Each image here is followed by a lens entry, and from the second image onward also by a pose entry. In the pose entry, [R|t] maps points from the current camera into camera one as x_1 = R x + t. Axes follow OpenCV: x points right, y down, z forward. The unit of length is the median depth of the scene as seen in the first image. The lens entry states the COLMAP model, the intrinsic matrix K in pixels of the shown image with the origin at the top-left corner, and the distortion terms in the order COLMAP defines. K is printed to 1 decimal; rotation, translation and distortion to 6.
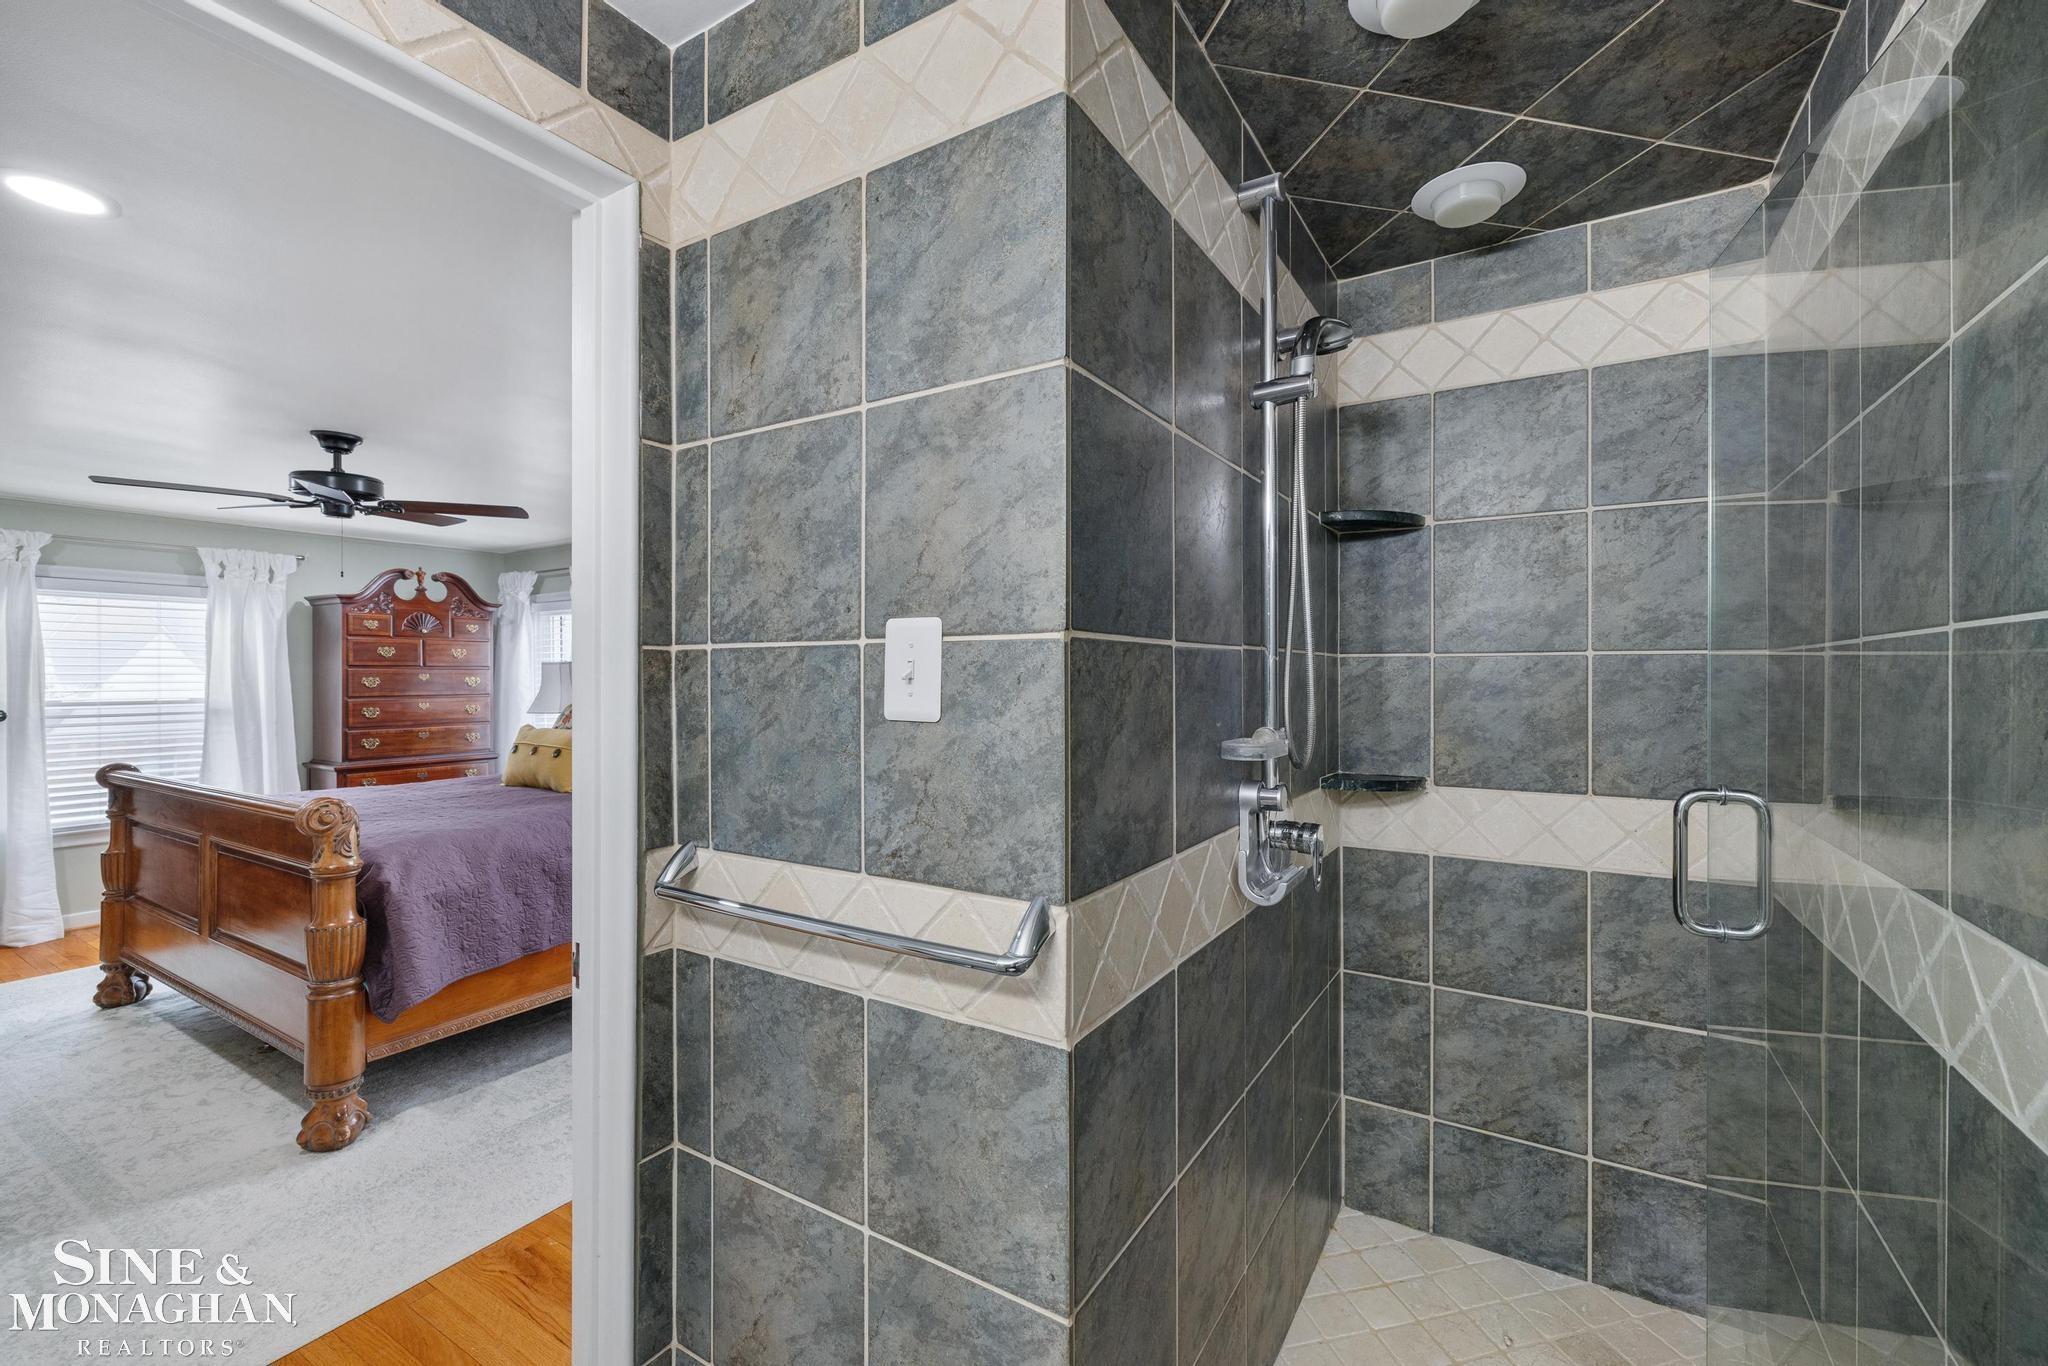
lens RADIAL K [[854.2, 0, 1028.2], [0, 854.2, 679.2], [0, 0, 1]] dist [-0.004292, -0.000238]
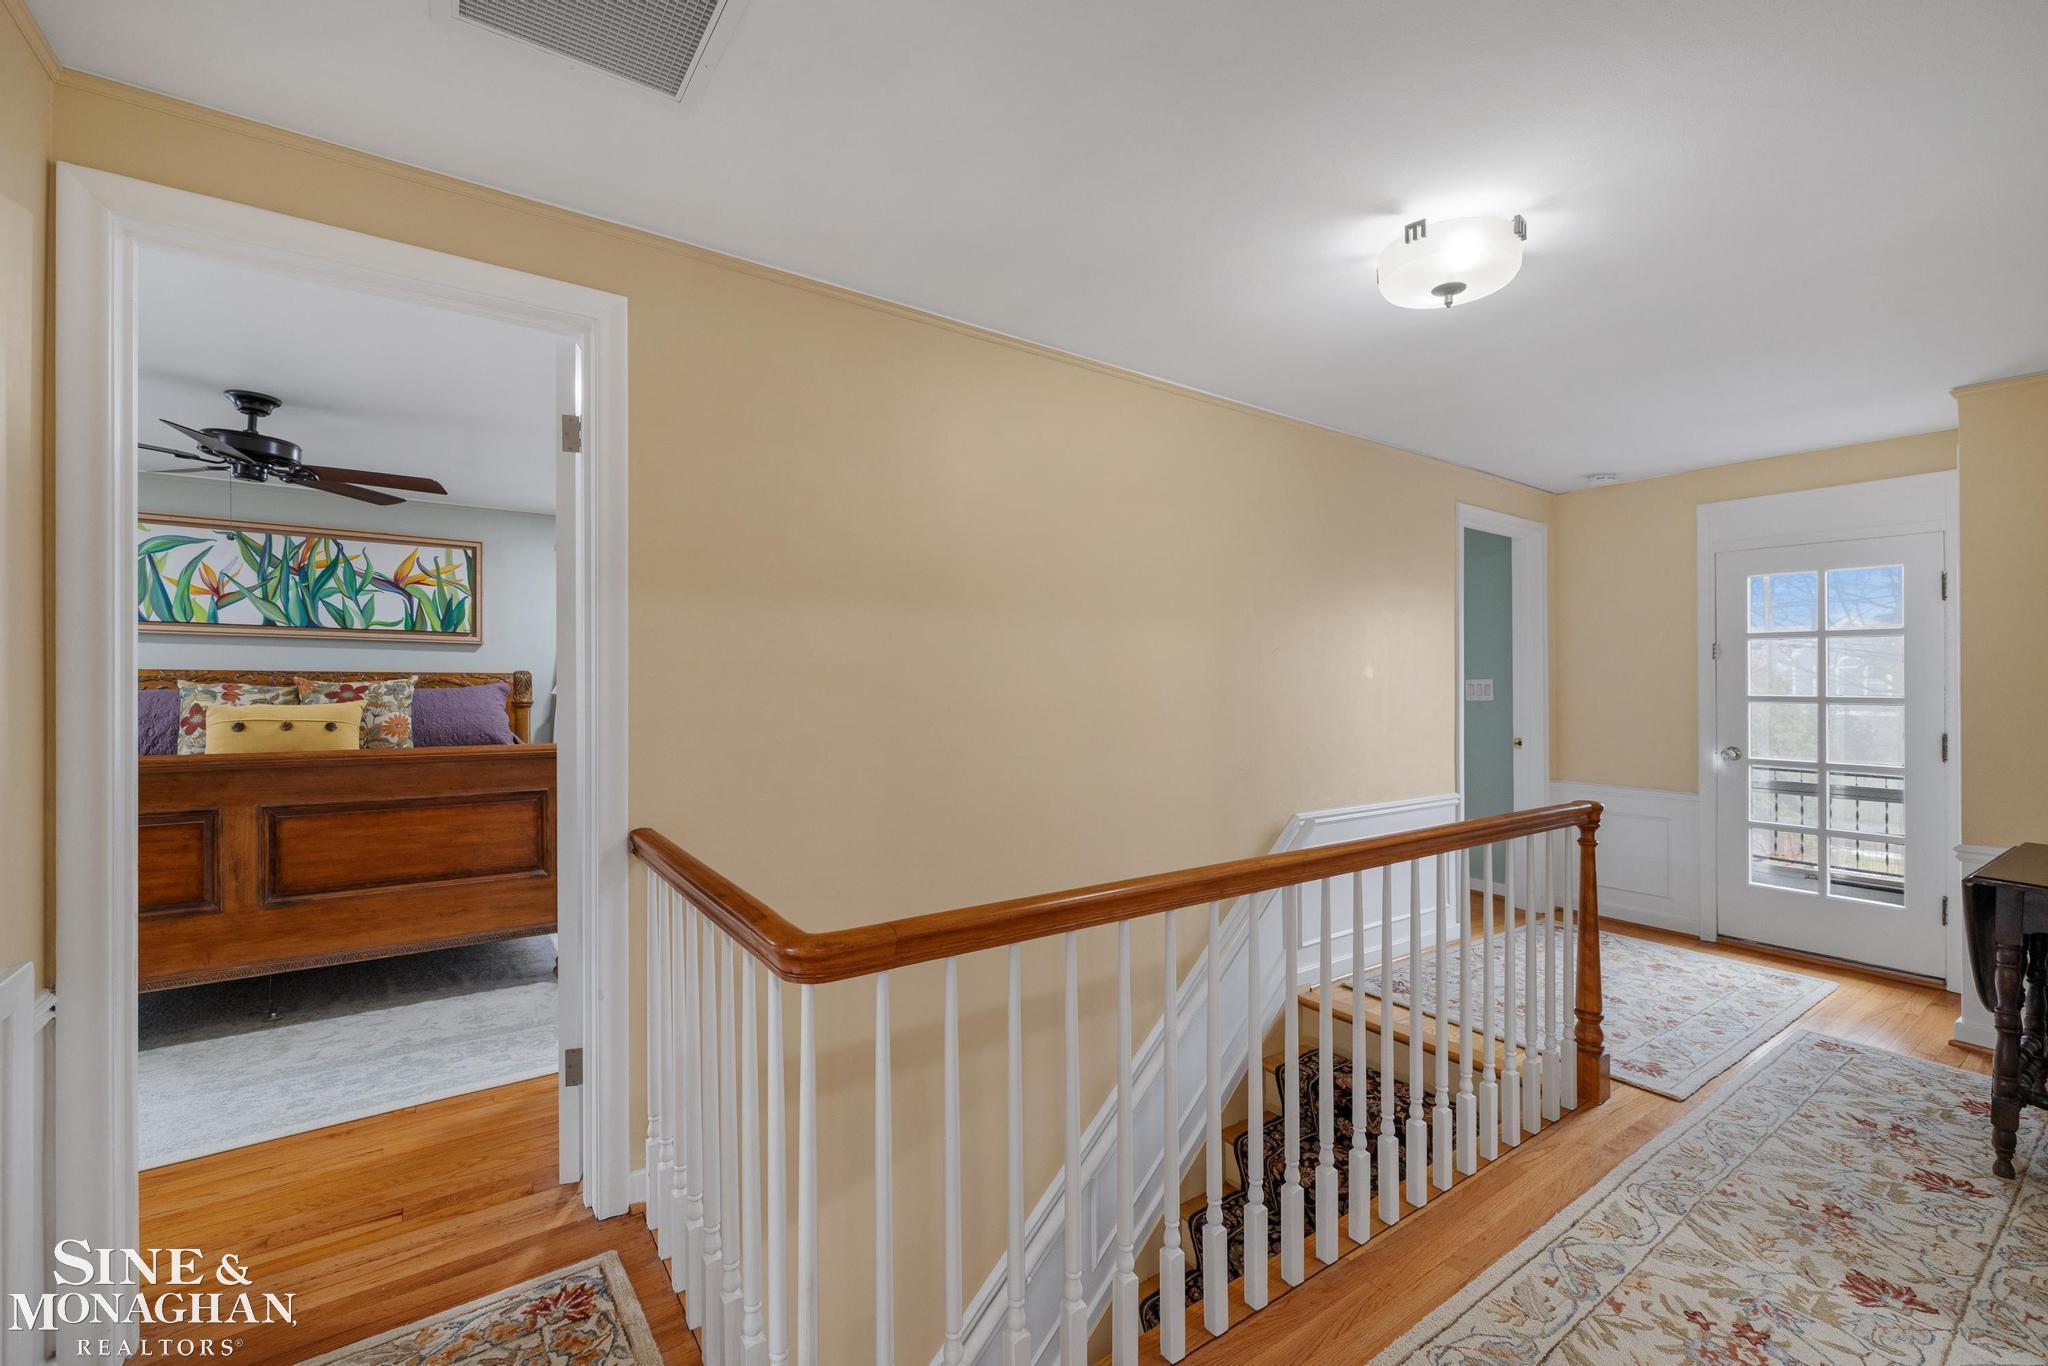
lens RADIAL K [[854.2, 0, 1019.8], [0, 854.2, 681.0], [0, 0, 1]] dist [-0.004292, -0.000238]
pose [[0.383004, 0.005977, 0.923727, -1.473077], [-0.008608, 0.999959, -0.002901, 0.034163], [-0.923707, -0.006841, 0.383040, -0.189186]]
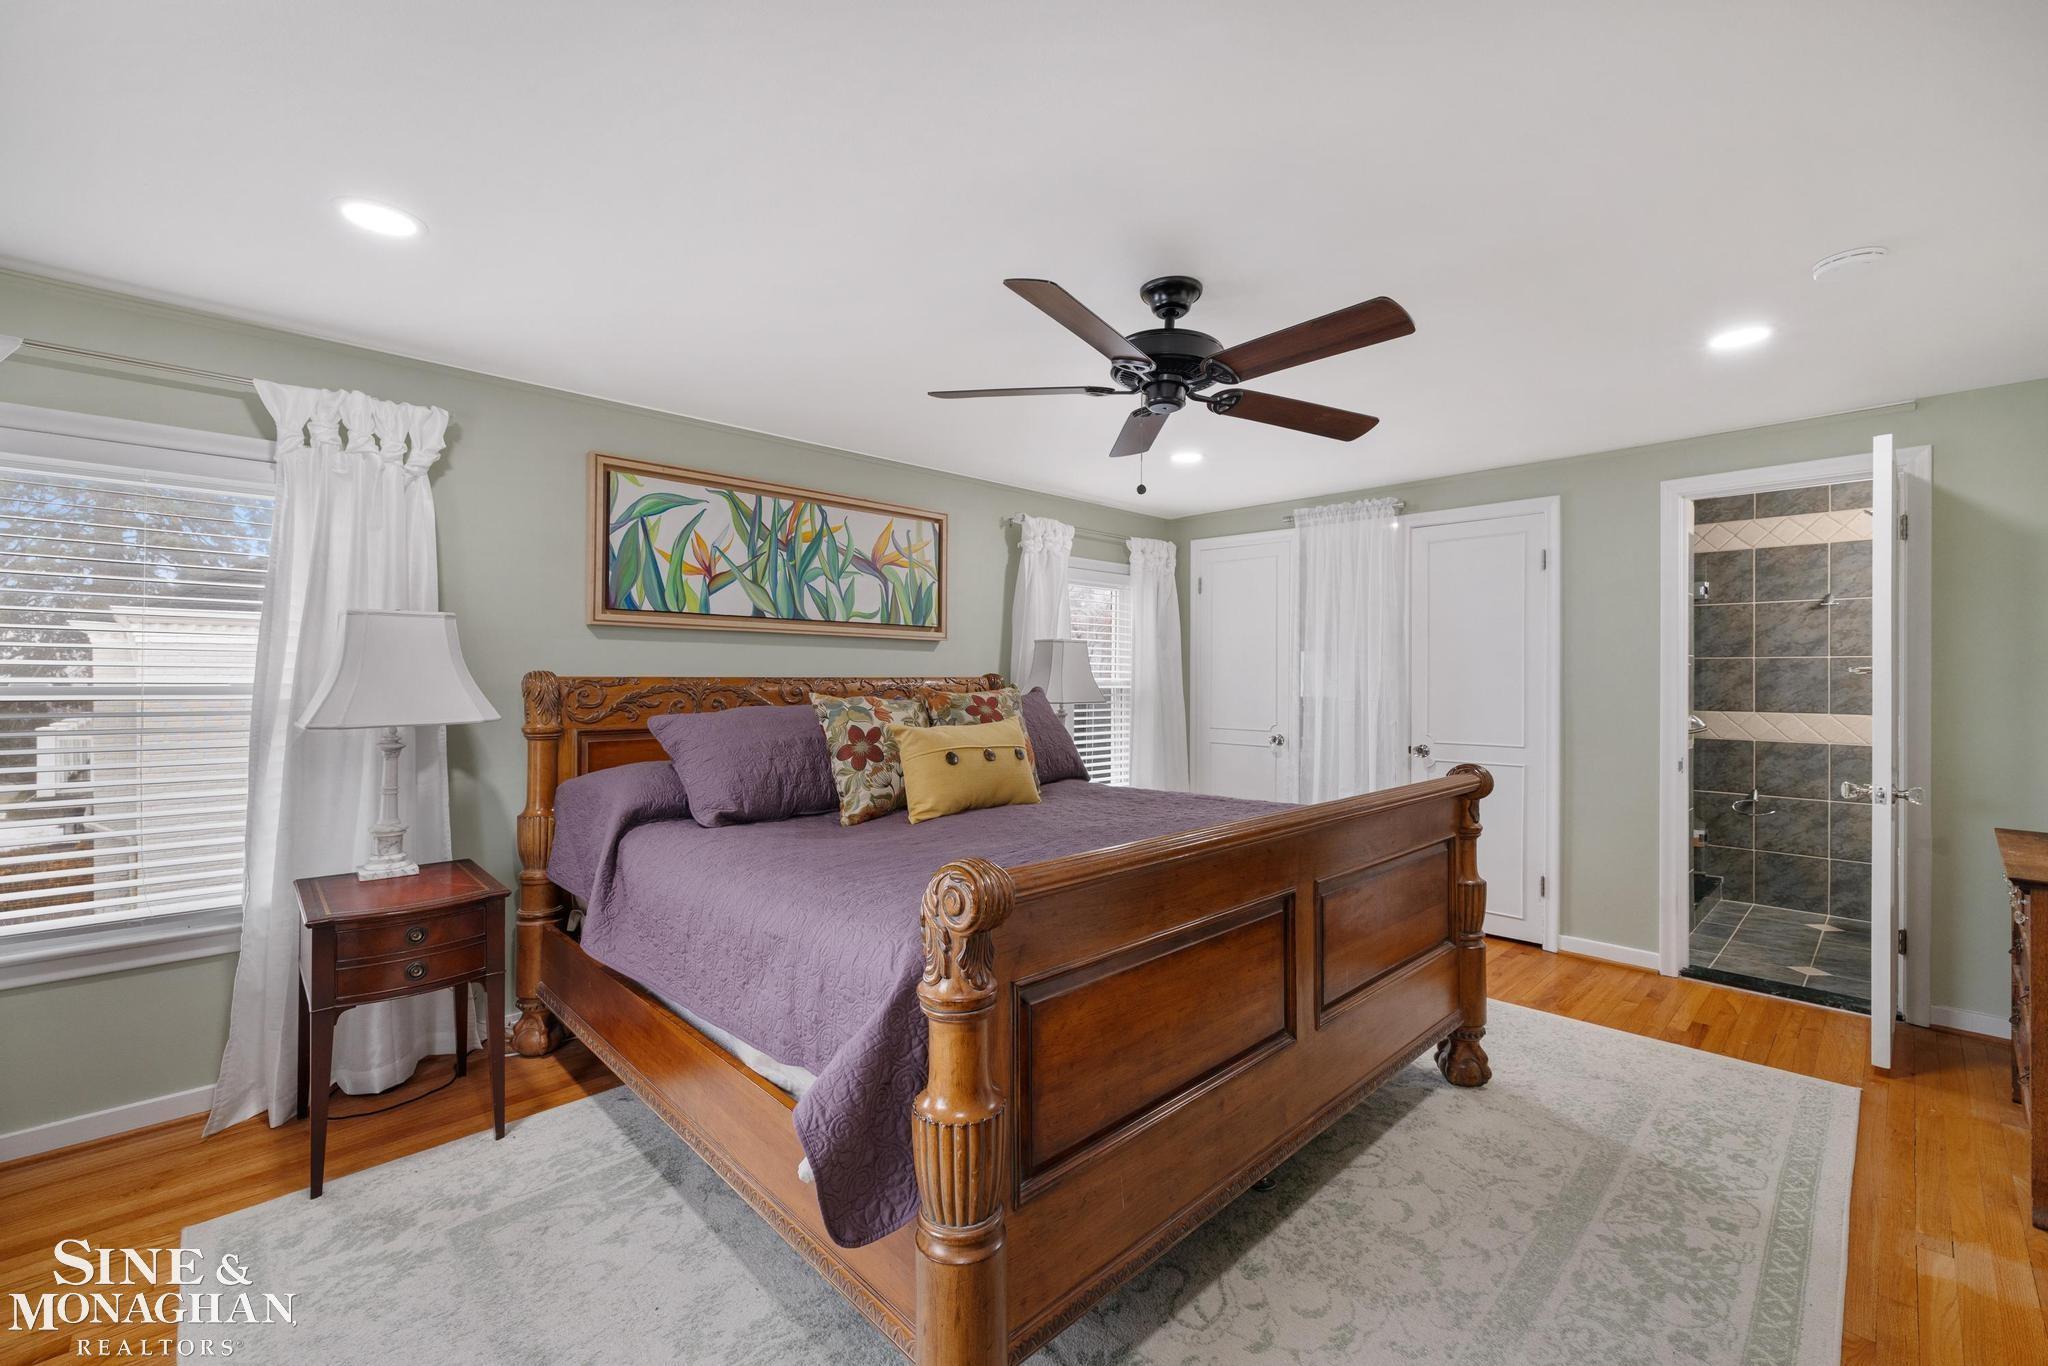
lens RADIAL K [[854.2, 0, 1024.9], [0, 854.2, 683.9], [0, 0, 1]] dist [-0.004292, -0.000238]
pose [[0.257007, -0.004326, 0.966400, -1.600036], [-0.001509, 0.999987, 0.004877, 0.025609], [-0.966408, -0.002712, 0.256998, 1.002923]]
